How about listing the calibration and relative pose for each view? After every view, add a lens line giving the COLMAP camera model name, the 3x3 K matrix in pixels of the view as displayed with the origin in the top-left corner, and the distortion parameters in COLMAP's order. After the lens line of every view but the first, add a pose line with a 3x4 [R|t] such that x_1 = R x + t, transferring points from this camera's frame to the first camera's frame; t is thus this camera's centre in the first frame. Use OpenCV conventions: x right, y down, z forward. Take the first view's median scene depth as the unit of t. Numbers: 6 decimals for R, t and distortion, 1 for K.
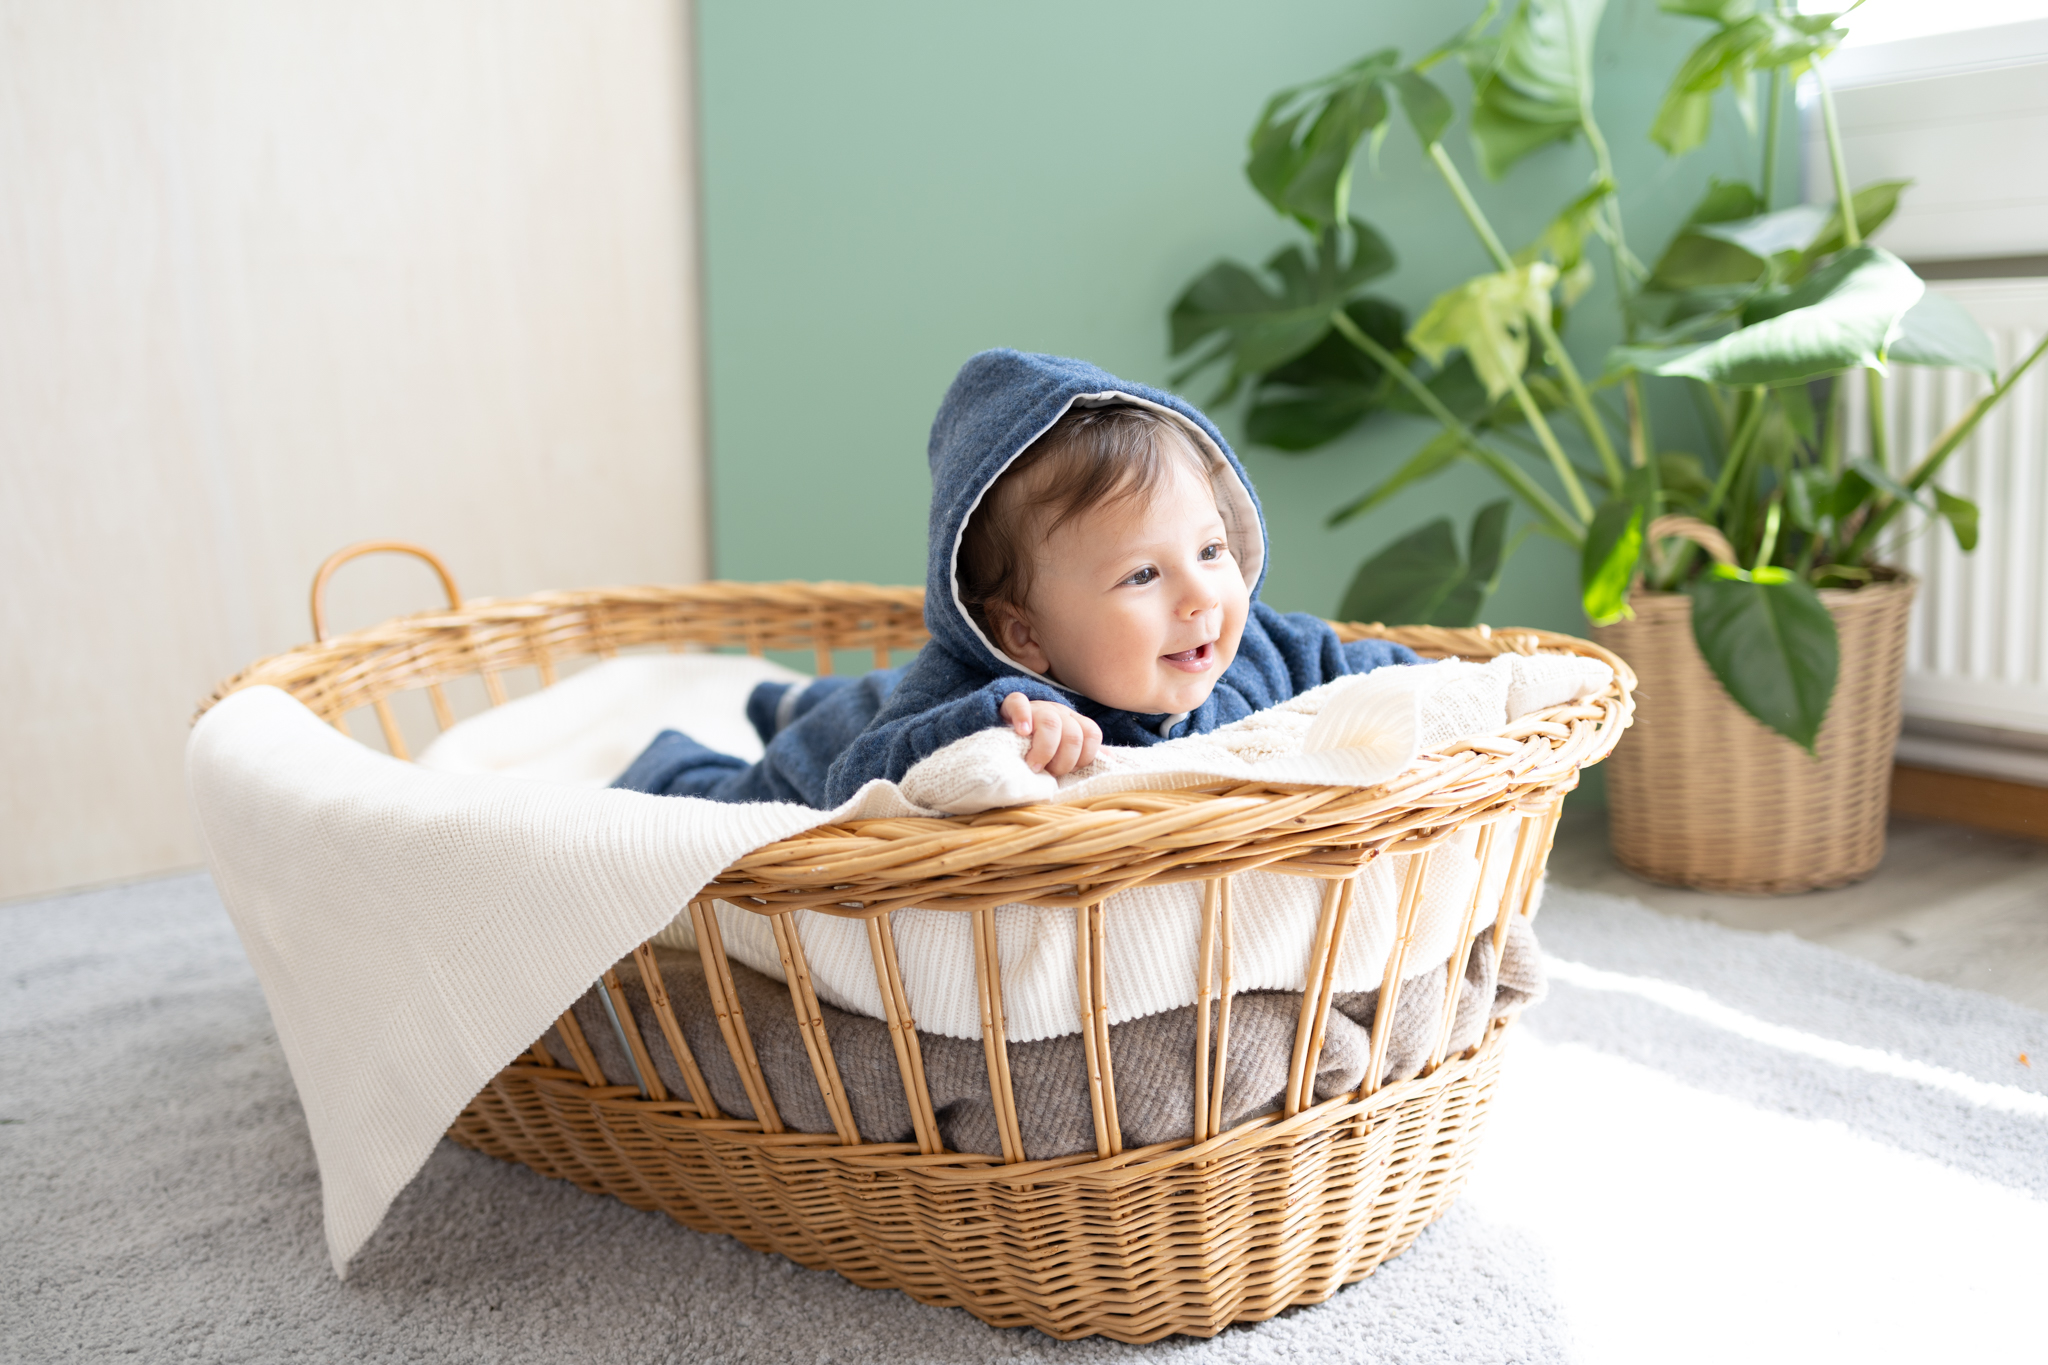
lens RADIAL K [[2054.3, 0, 1025.5], [0, 2054.3, 672.4], [0, 0, 1]] dist [0.022557, 0.017351]
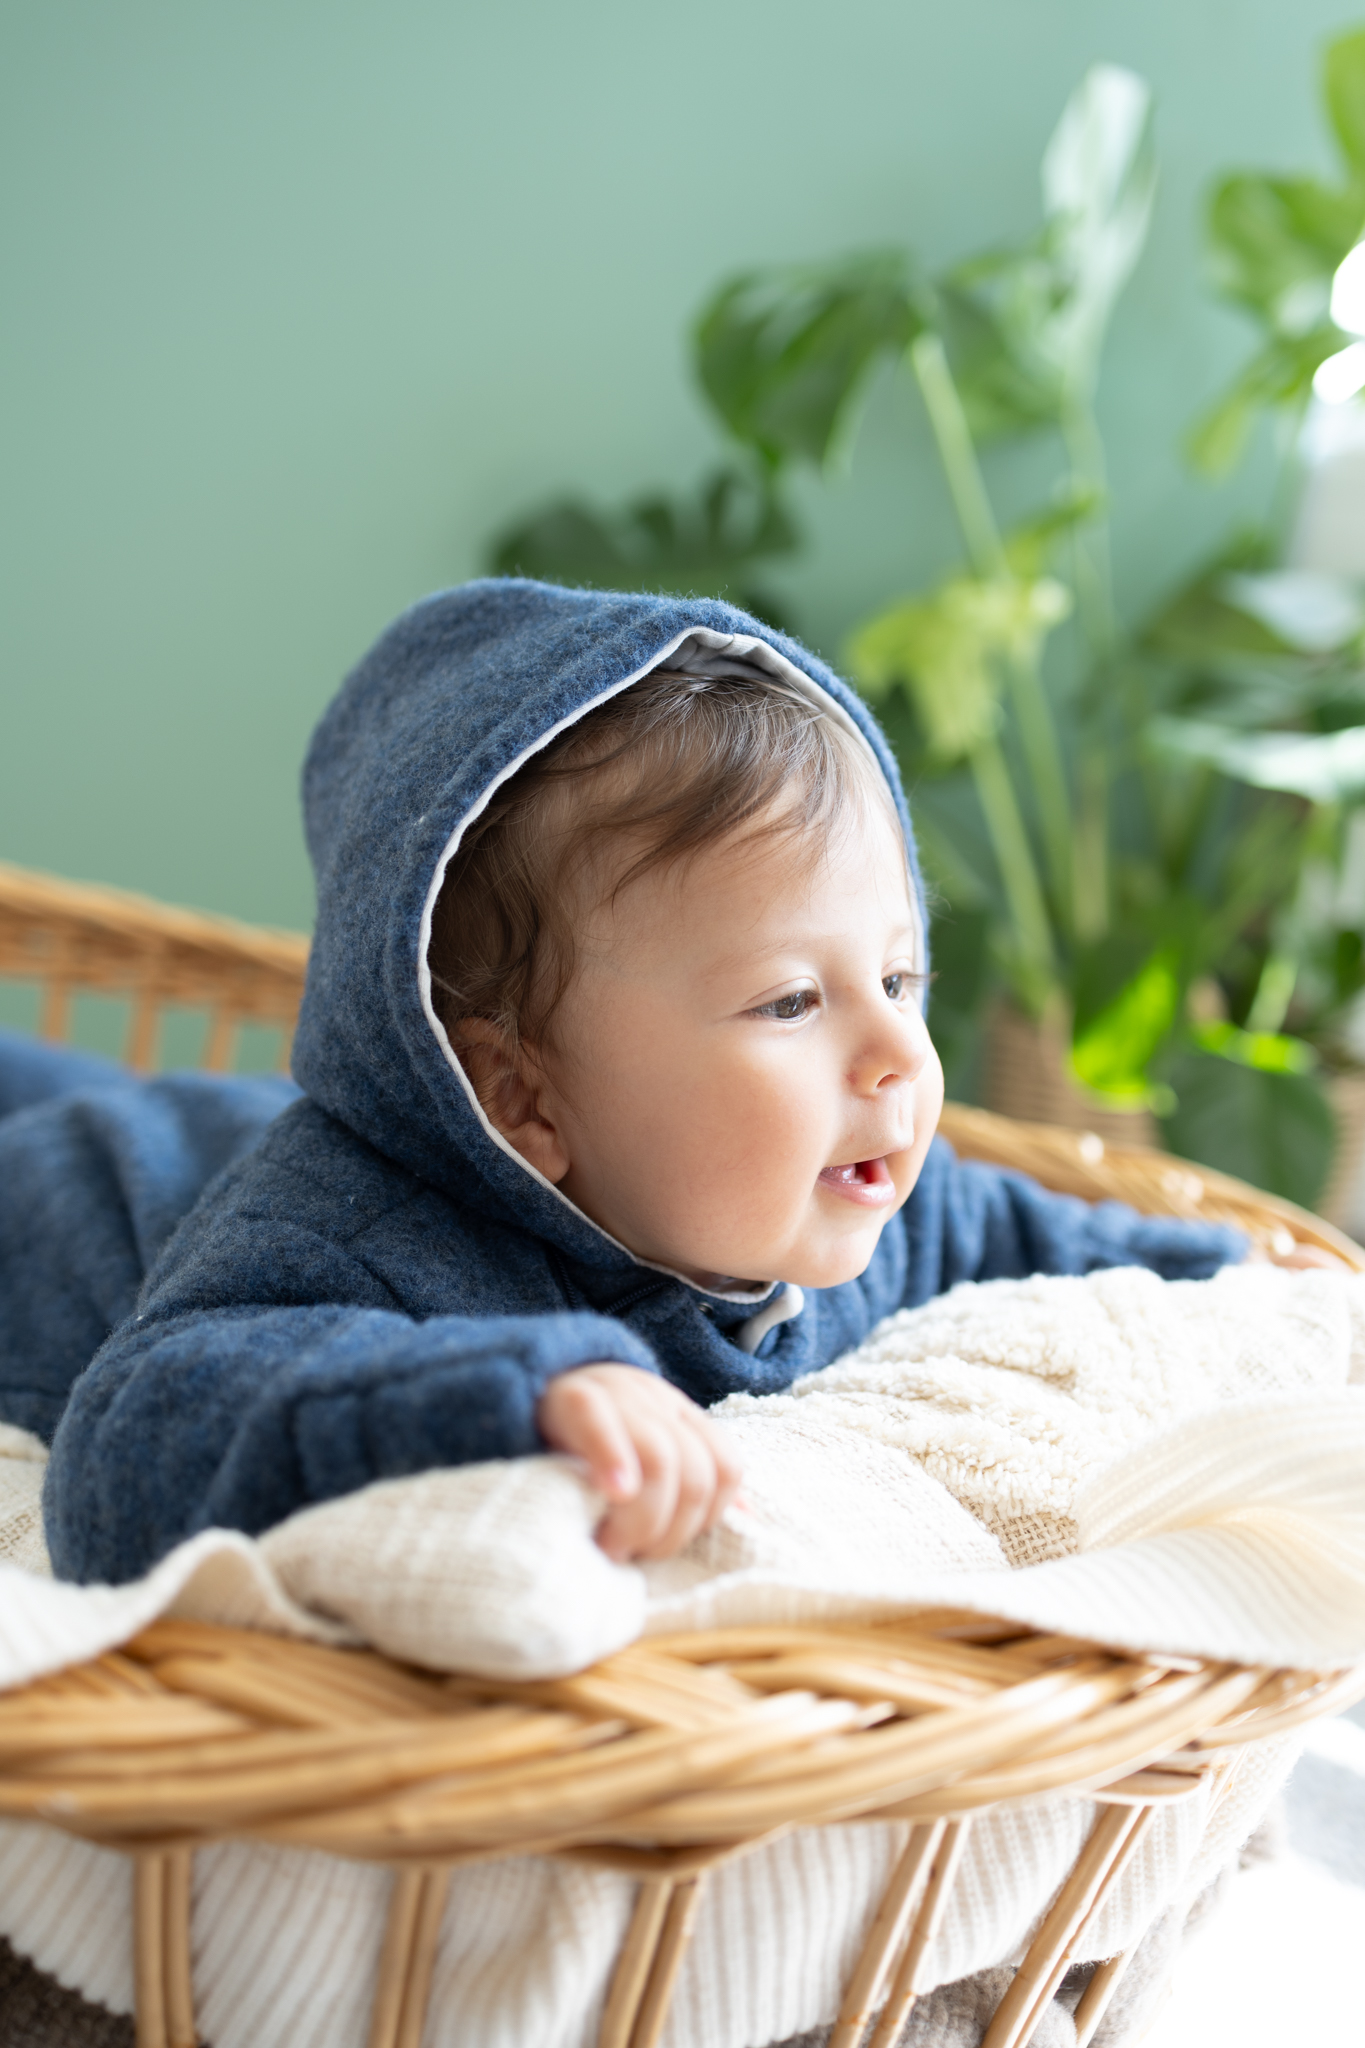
lens RADIAL K [[2054.3, 0, 682.5], [0, 2054.3, 1024.0], [0, 0, 1]] dist [0.022557, 0.017351]
pose [[0.949901, 0.132765, 0.282952, -0.106156], [-0.144795, 0.989218, 0.021938, -0.068267], [-0.276989, -0.061809, 0.958883, 0.536602]]
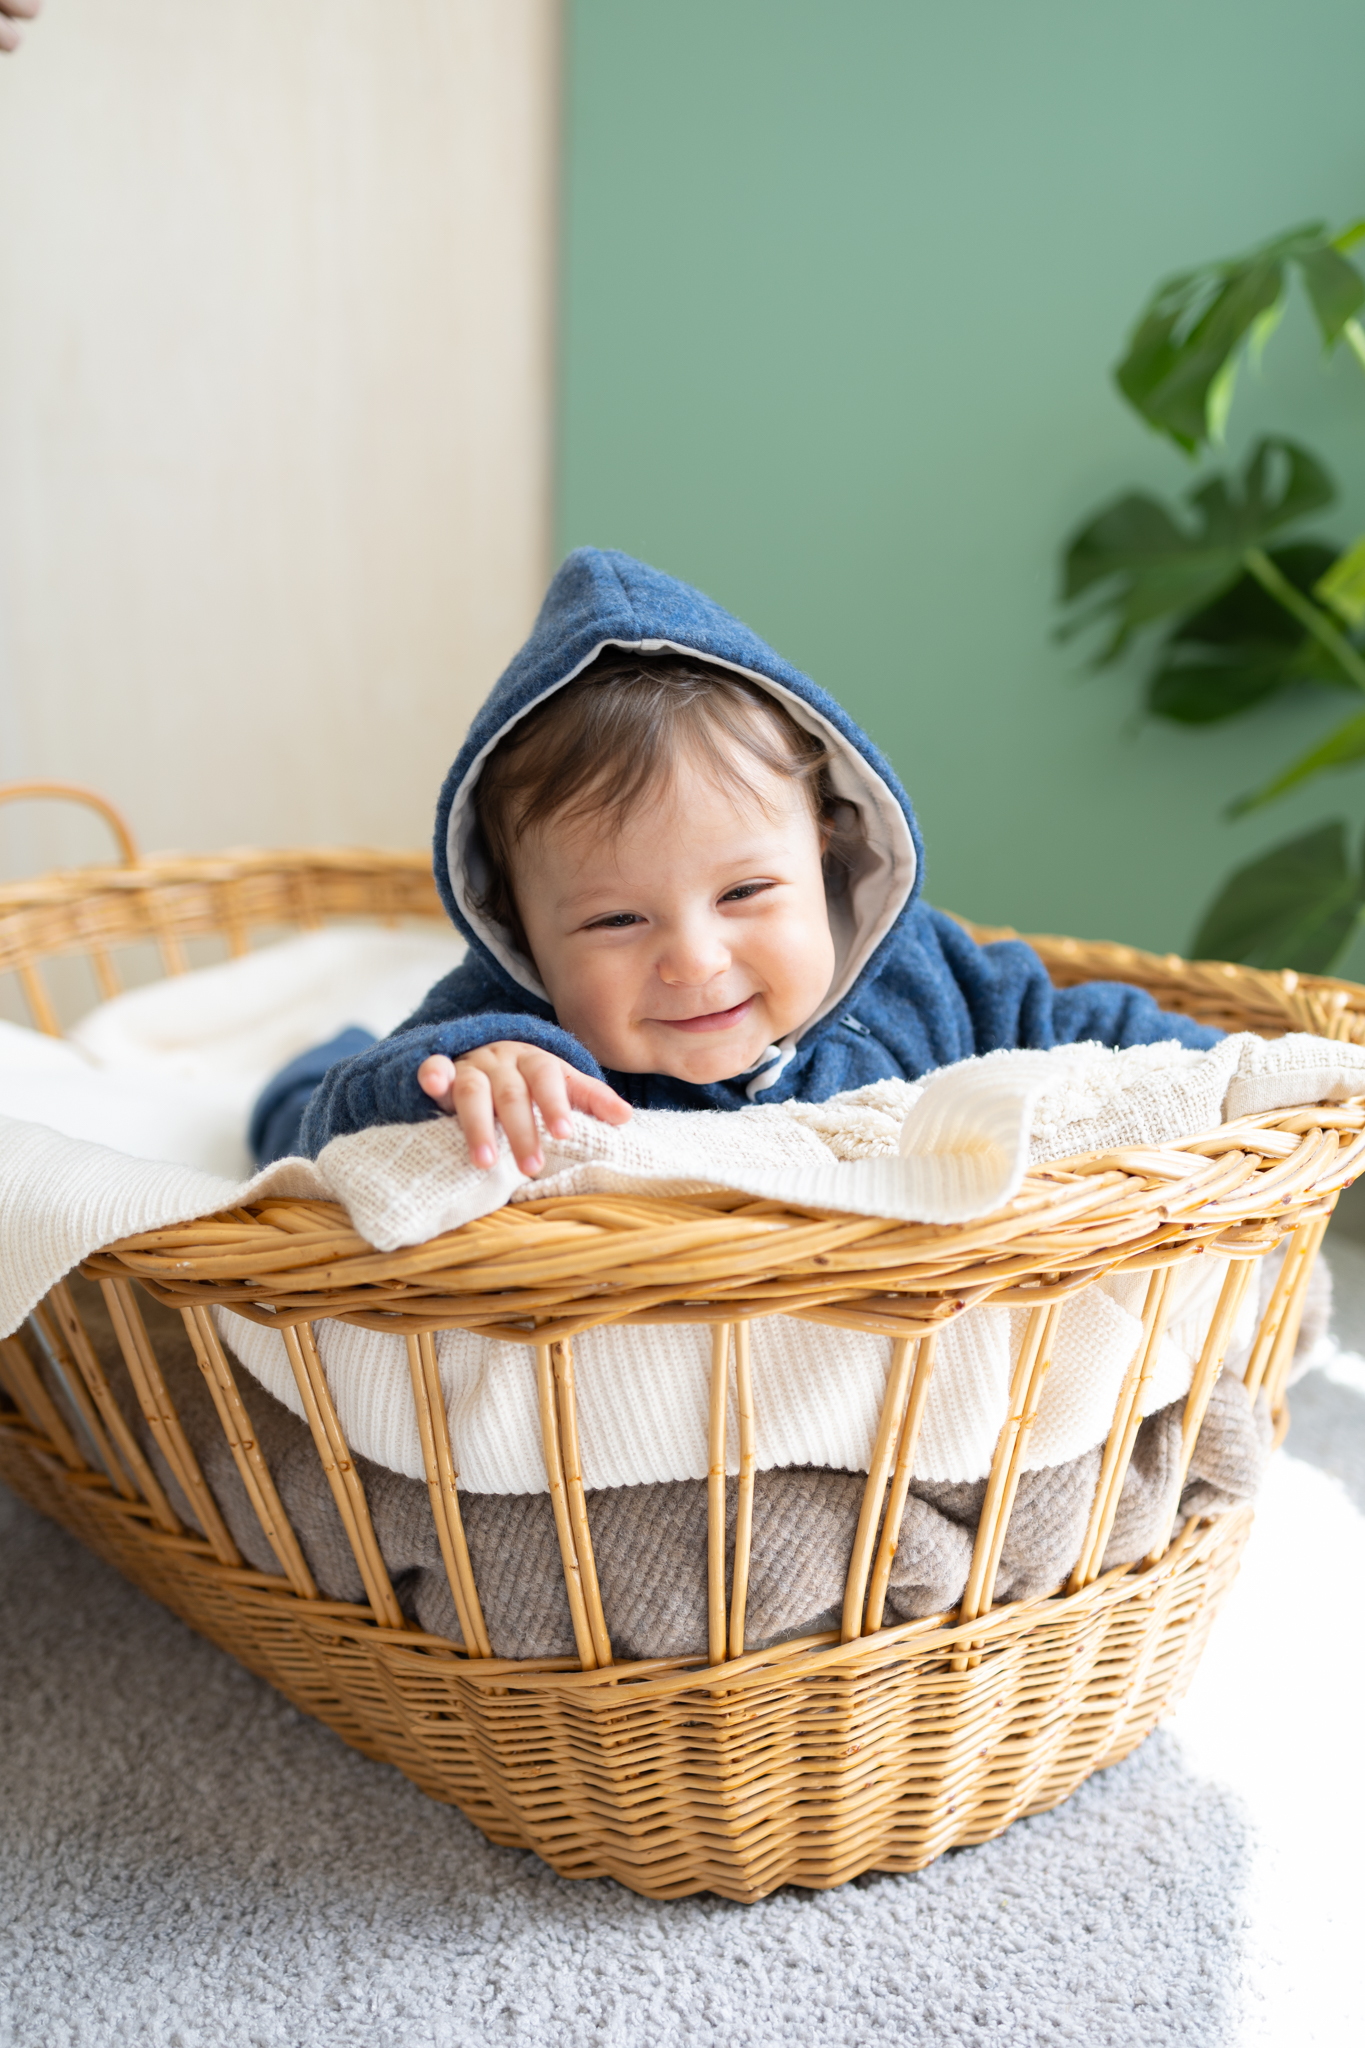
lens RADIAL K [[2111.1, 0, 682.5], [0, 2111.1, 1024.0], [0, 0, 1]] dist [0.043365, -0.030659]
pose [[0.980514, 0.071446, -0.182997, 0.189013], [-0.063131, 0.996708, 0.050874, -0.038231], [0.186029, -0.038330, 0.981796, 0.245965]]
